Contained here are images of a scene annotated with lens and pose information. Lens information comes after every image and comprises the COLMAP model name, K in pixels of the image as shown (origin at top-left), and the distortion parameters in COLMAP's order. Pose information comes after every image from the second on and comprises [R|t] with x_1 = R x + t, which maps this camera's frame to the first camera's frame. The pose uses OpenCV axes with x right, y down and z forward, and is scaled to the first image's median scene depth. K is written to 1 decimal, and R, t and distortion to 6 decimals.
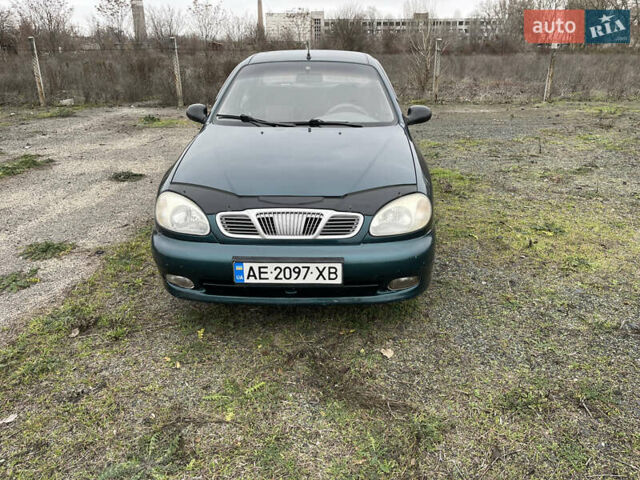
lens RADIAL K [[510.1, 0, 320.0], [0, 510.1, 240.0], [0, 0, 1]] dist [0.077896, -0.079055]
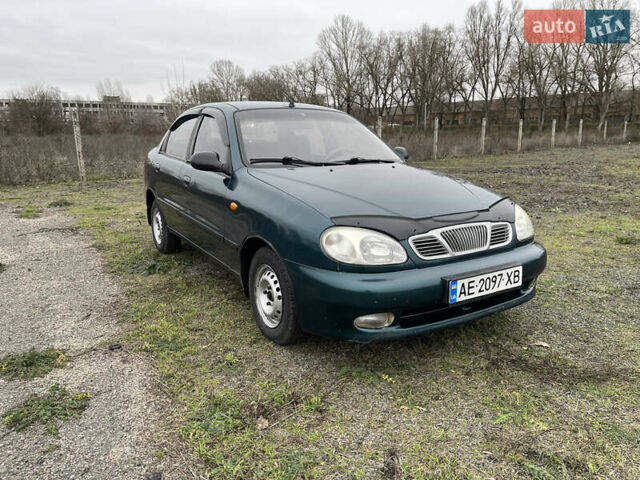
lens RADIAL K [[510.1, 0, 320.0], [0, 510.1, 240.0], [0, 0, 1]] dist [0.077896, -0.079055]
pose [[0.820415, -0.122018, 0.558597, -0.874311], [0.205868, 0.974478, -0.089498, 0.002470], [-0.533420, 0.188423, 0.824597, 0.305127]]
